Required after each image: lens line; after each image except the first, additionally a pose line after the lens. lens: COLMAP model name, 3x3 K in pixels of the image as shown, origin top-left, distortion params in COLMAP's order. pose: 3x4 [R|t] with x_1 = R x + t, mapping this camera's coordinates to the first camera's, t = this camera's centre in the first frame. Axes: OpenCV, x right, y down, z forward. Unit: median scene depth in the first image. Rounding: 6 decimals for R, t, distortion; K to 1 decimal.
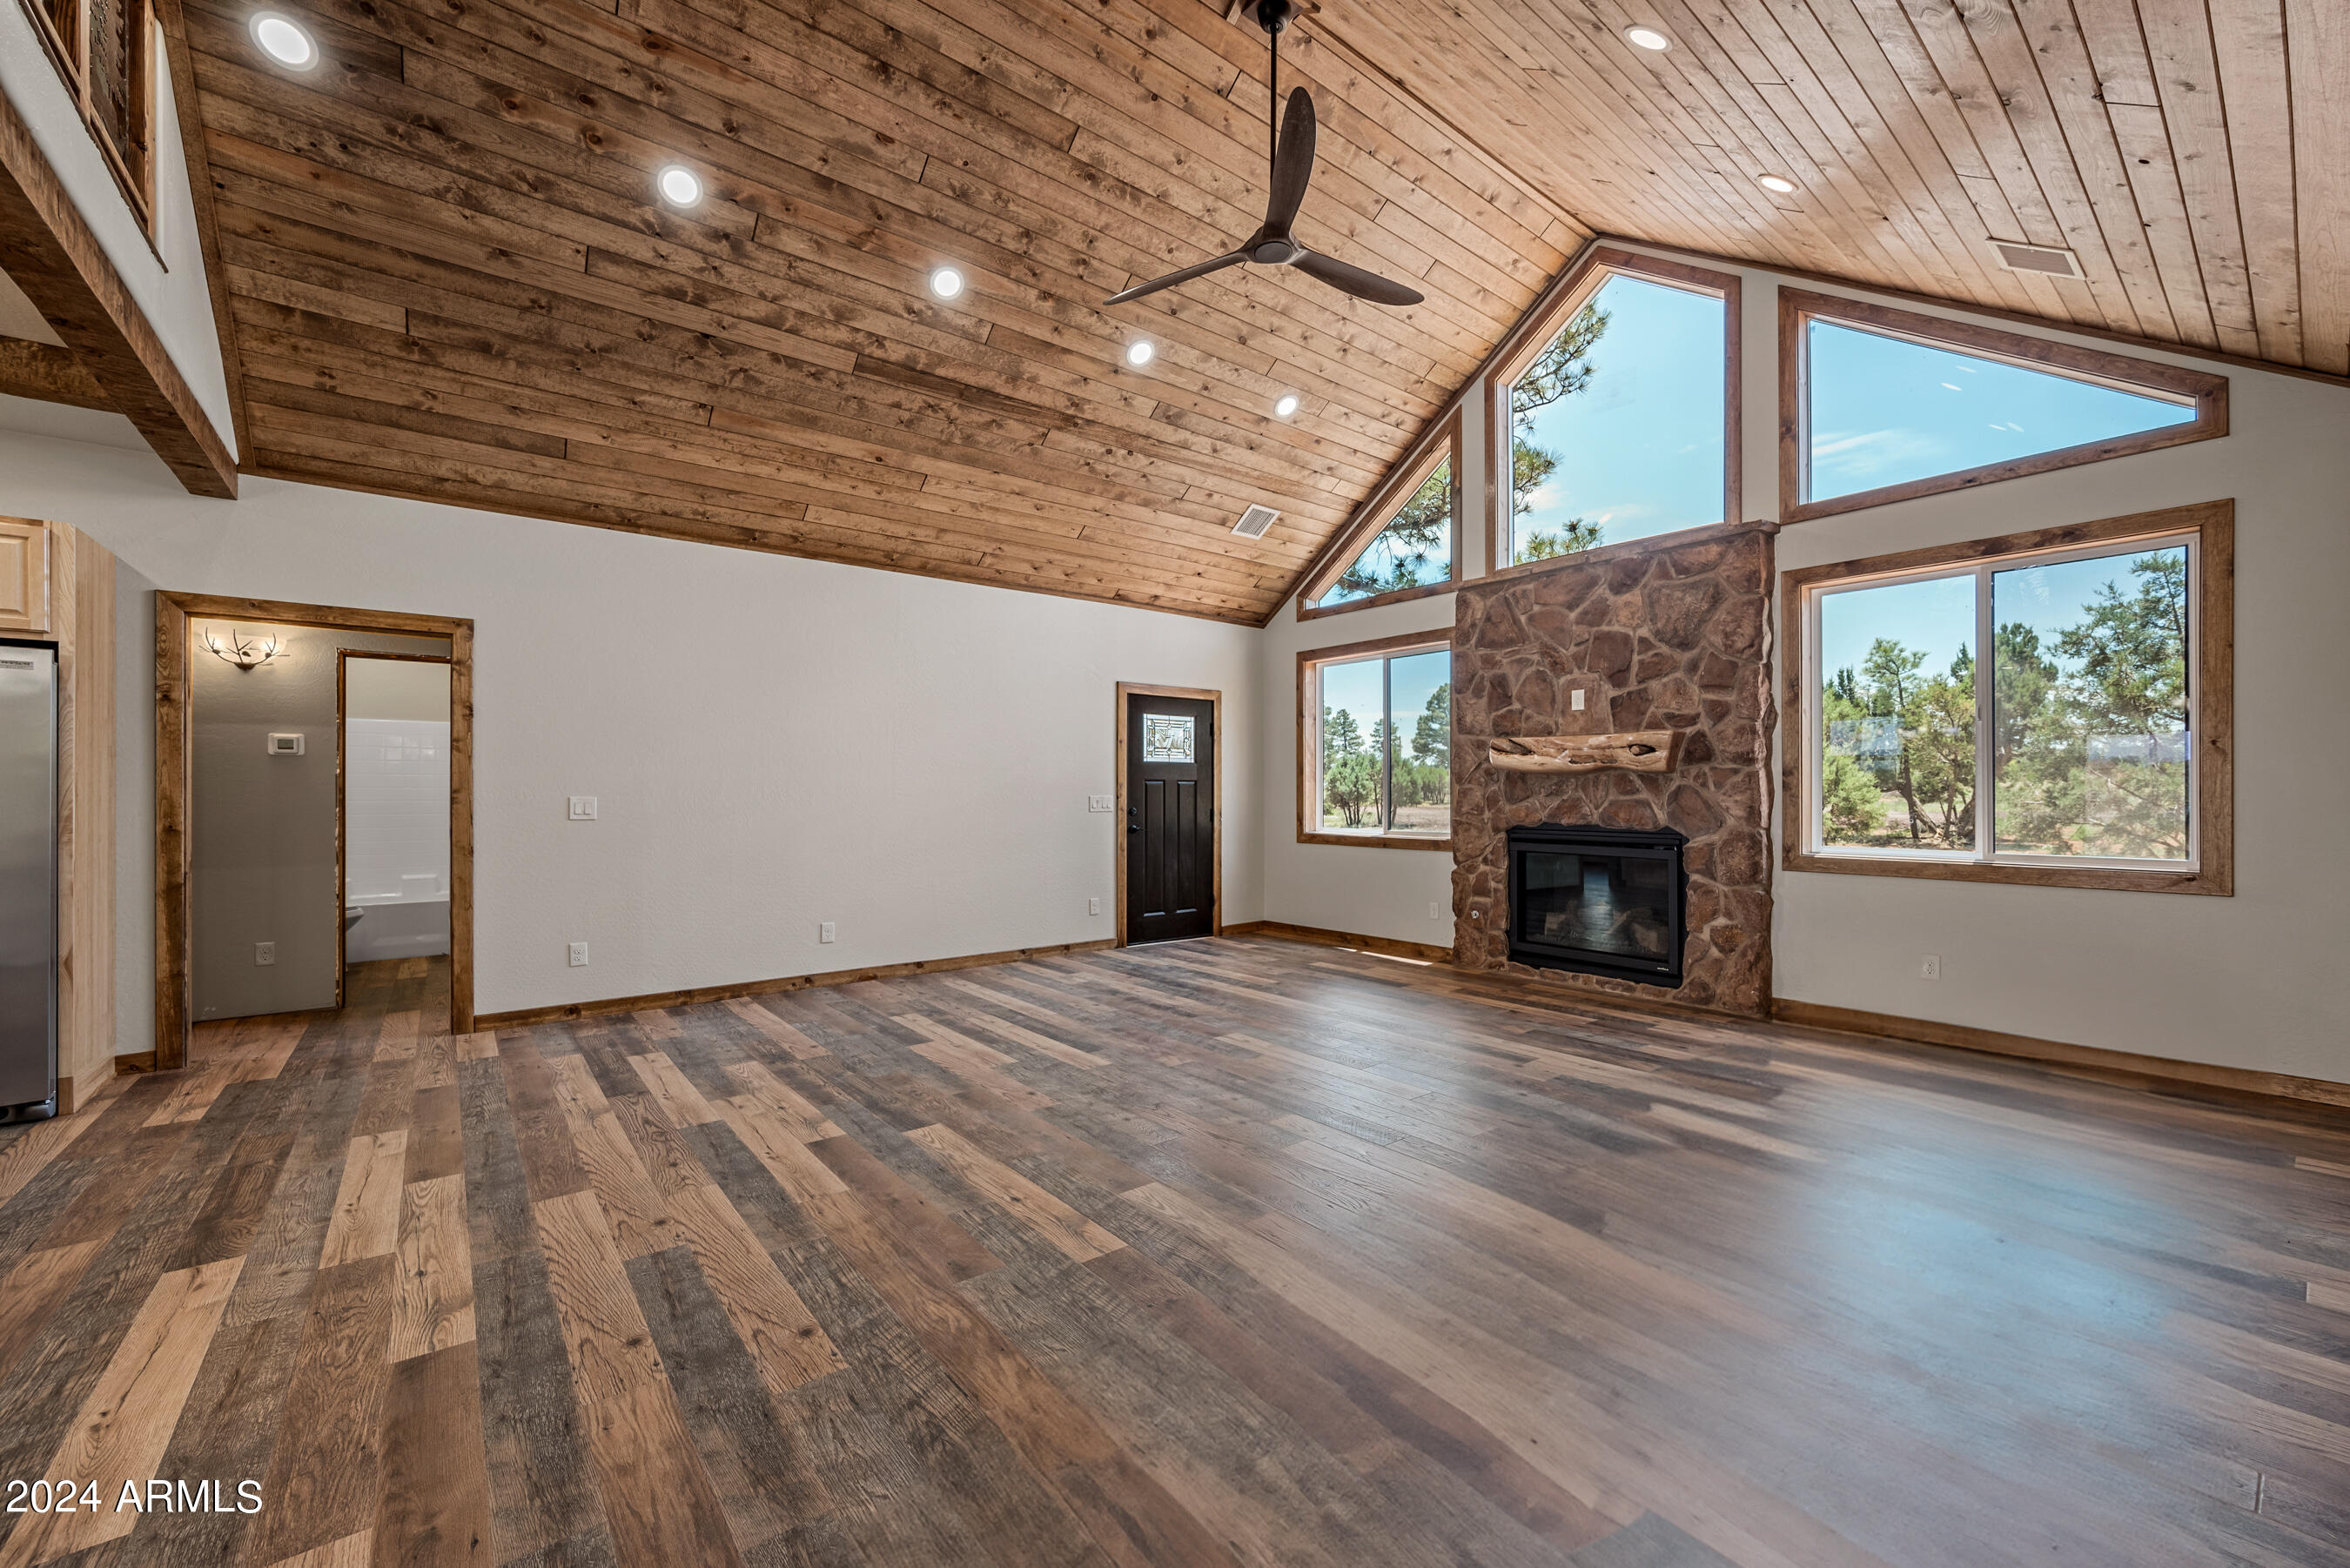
lens RADIAL K [[927.0, 0, 1176.6], [0, 927.0, 790.5], [0, 0, 1]] dist [-0.001938, -0.000112]
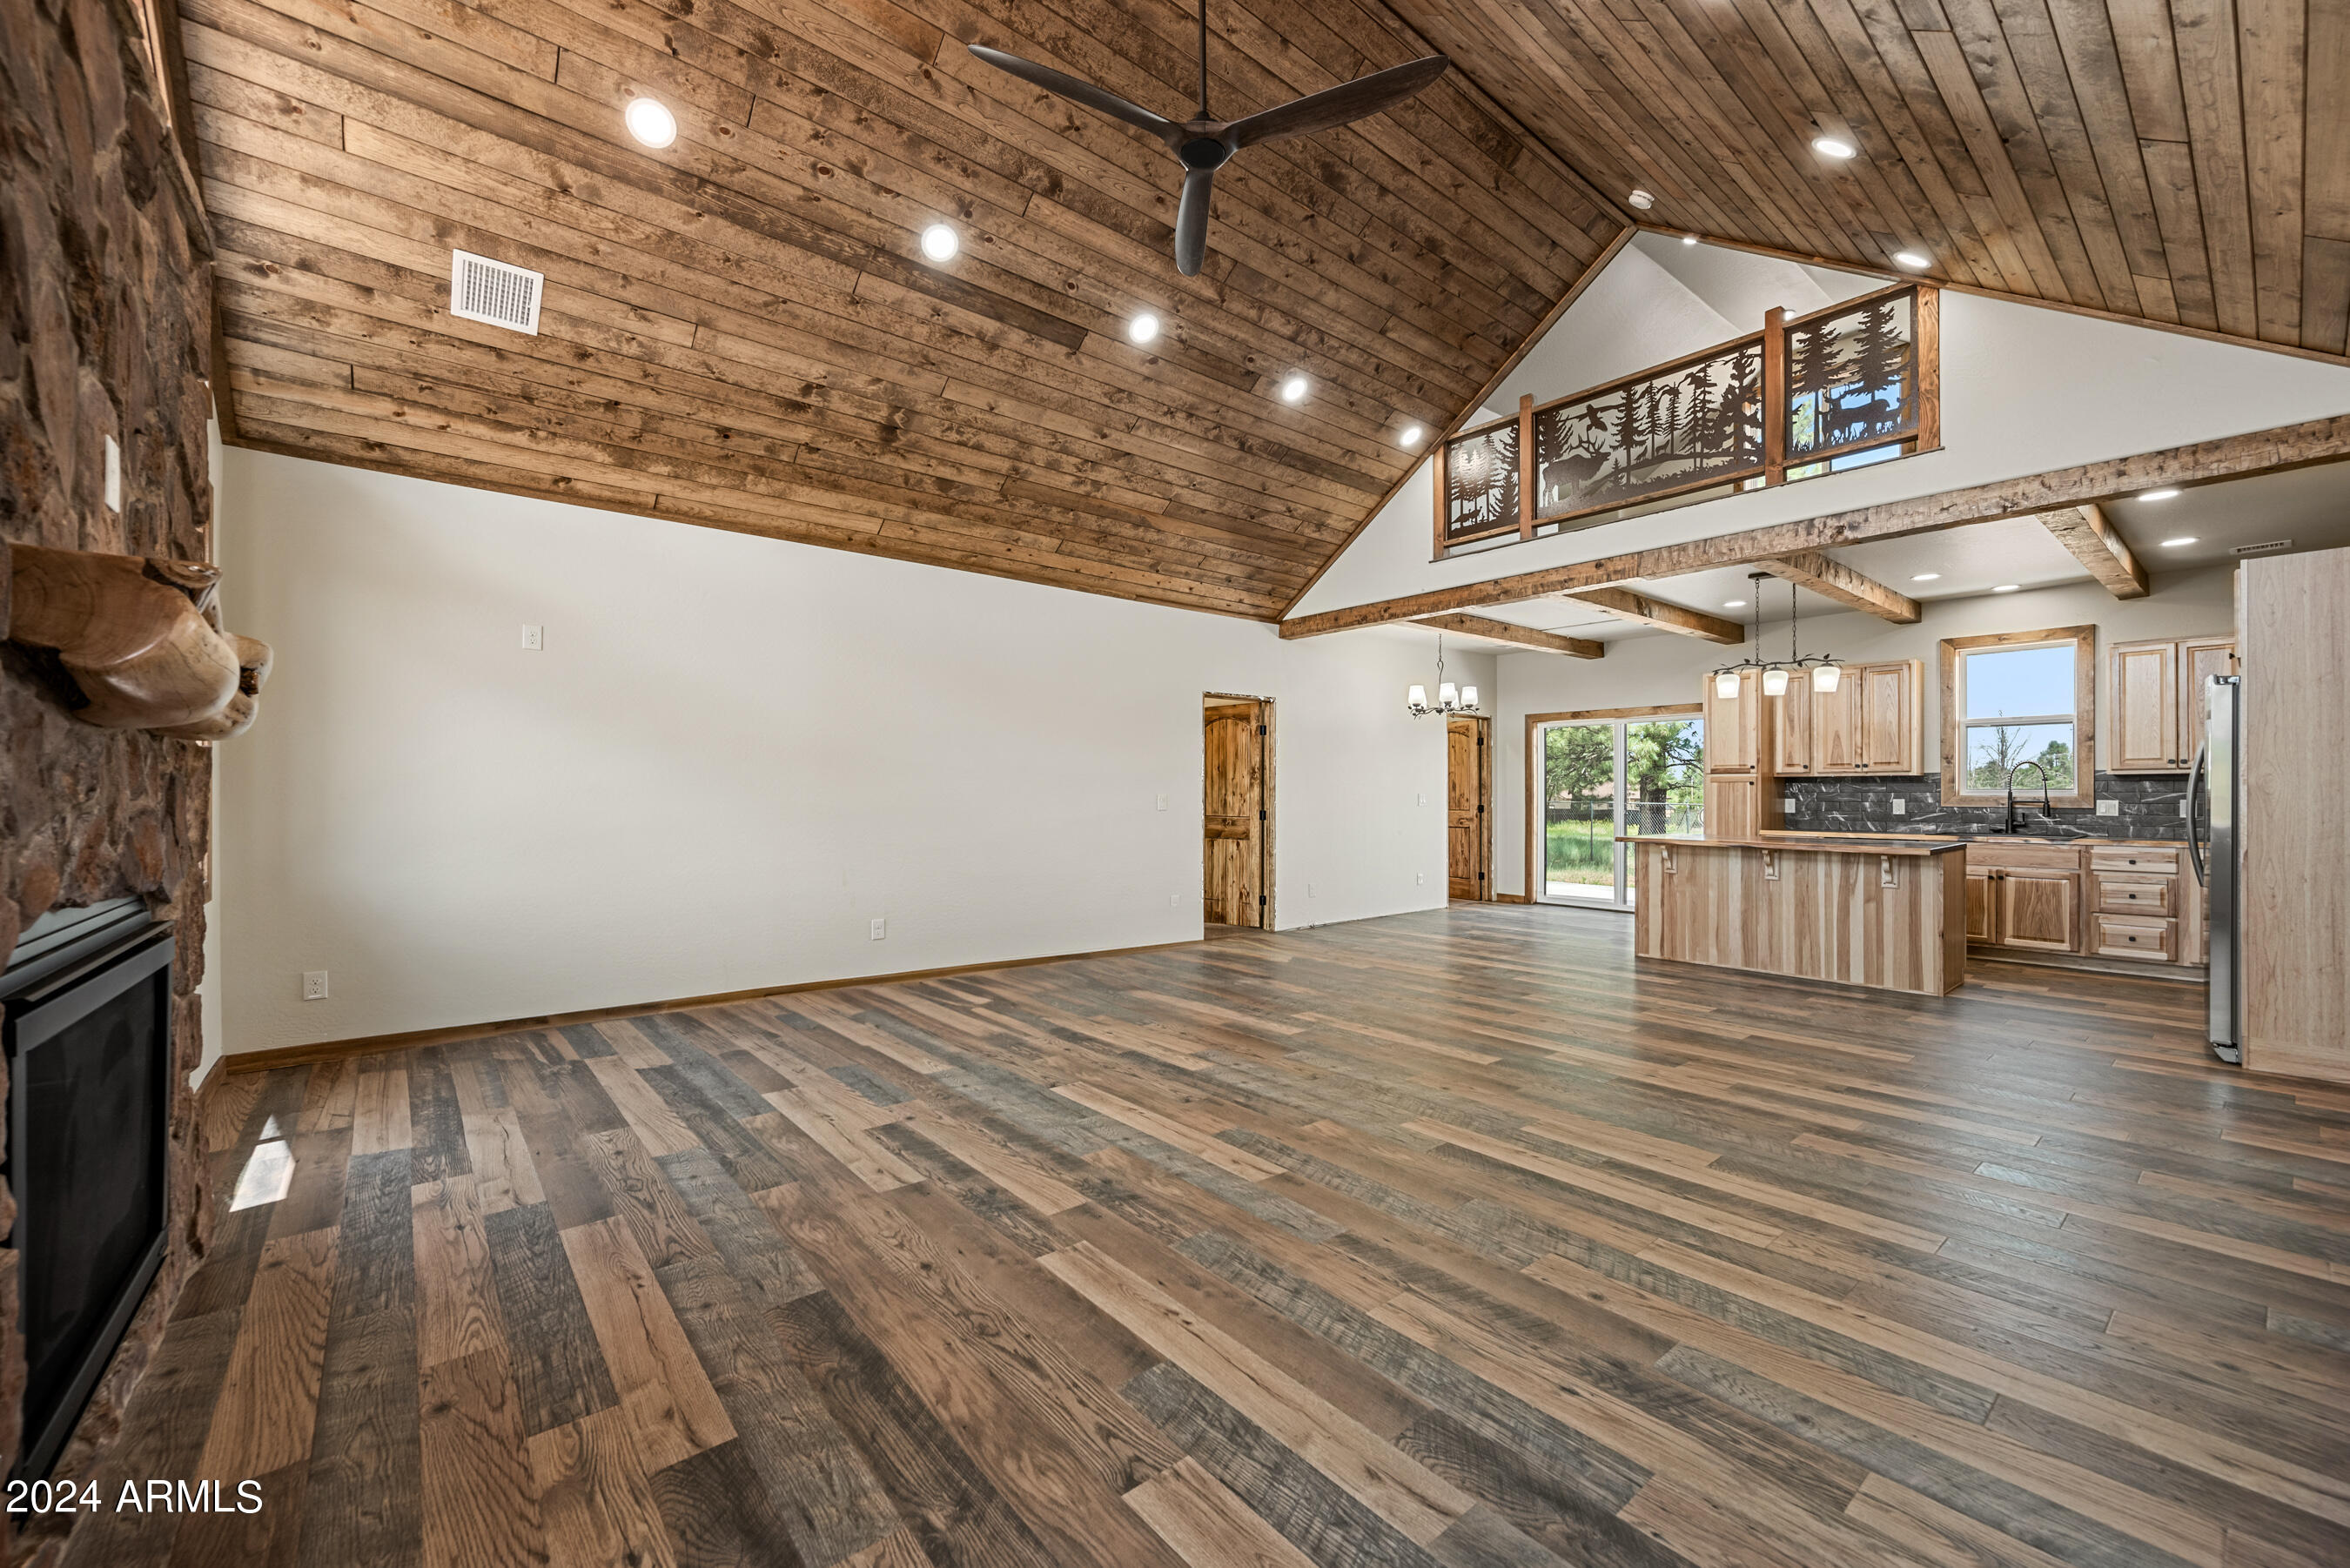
lens RADIAL K [[931.7, 0, 1171.7], [0, 931.7, 794.6], [0, 0, 1]] dist [-0.000951, 0.000257]
pose [[-0.999820, 0.000747, -0.018938, 0.112240], [0.000746, 1.000000, 0.000067, 0.003119], [0.018938, 0.000053, -0.999821, 1.391086]]
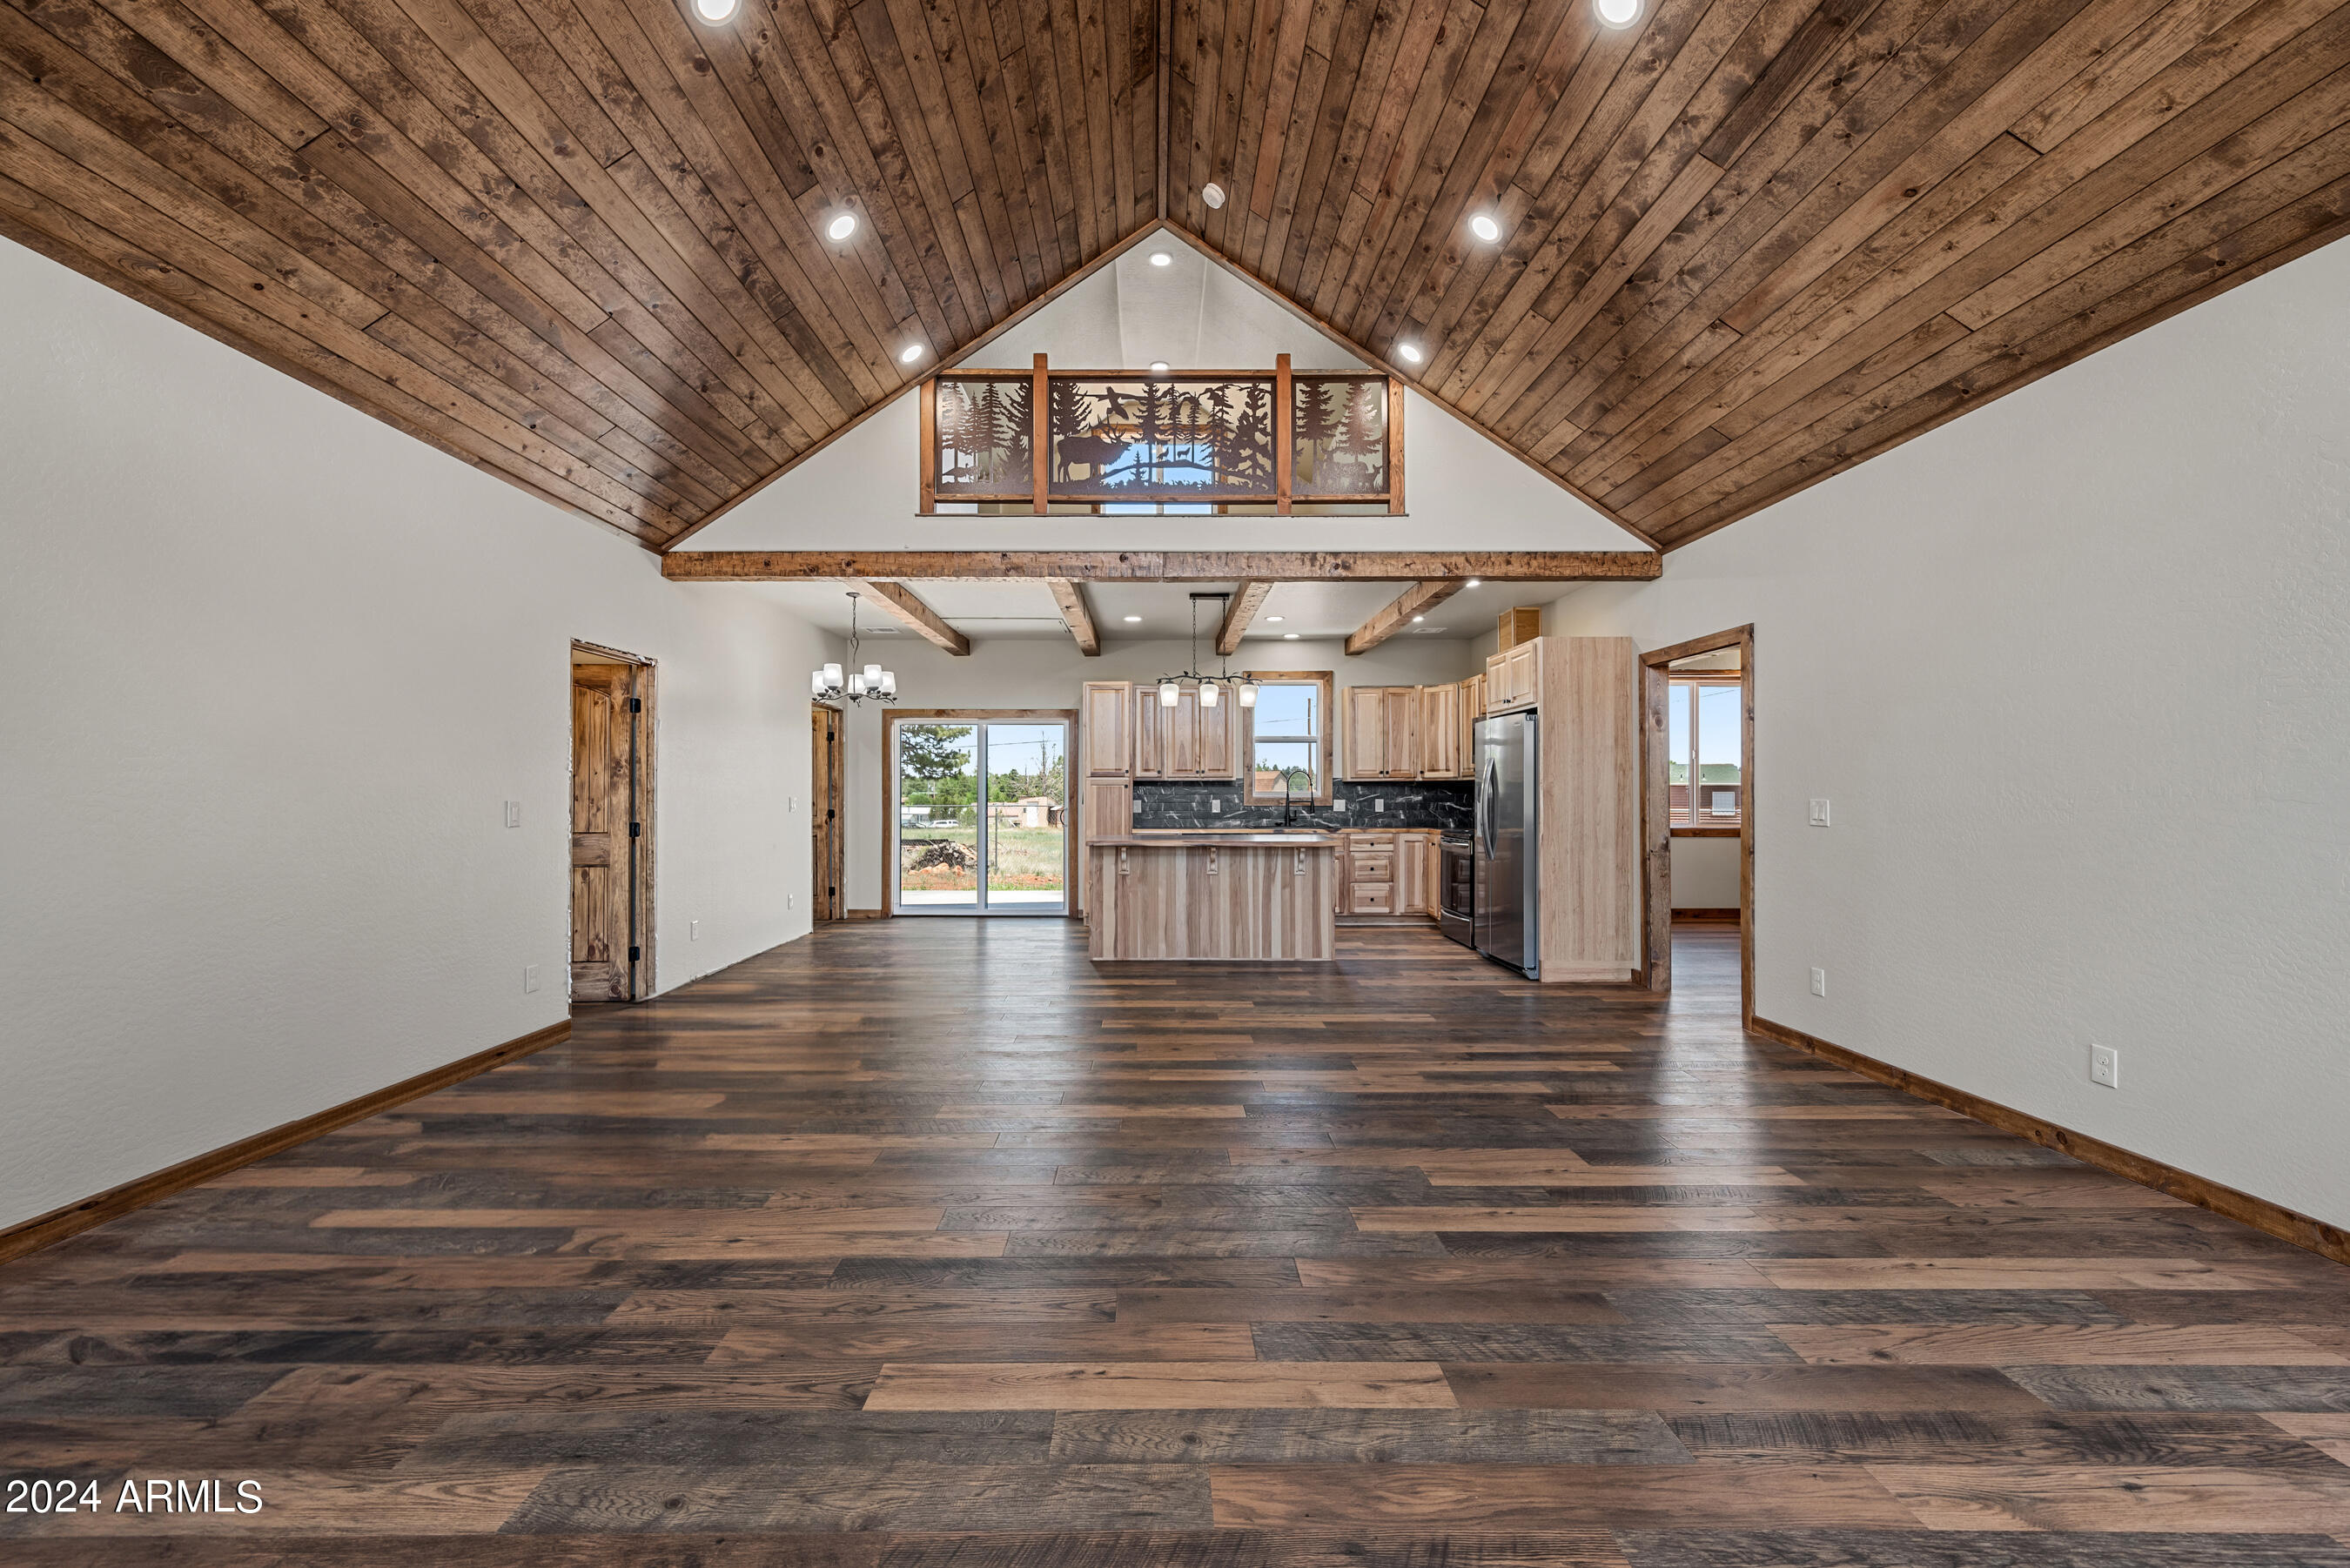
lens RADIAL K [[942.7, 0, 1157.1], [0, 942.7, 787.8], [0, 0, 1]] dist [0.000724, 0.000147]
pose [[-0.620258, -0.002377, -0.784394, 0.396040], [0.003764, 0.999975, -0.006007, -0.001190], [0.784389, -0.006679, -0.620233, 0.989628]]
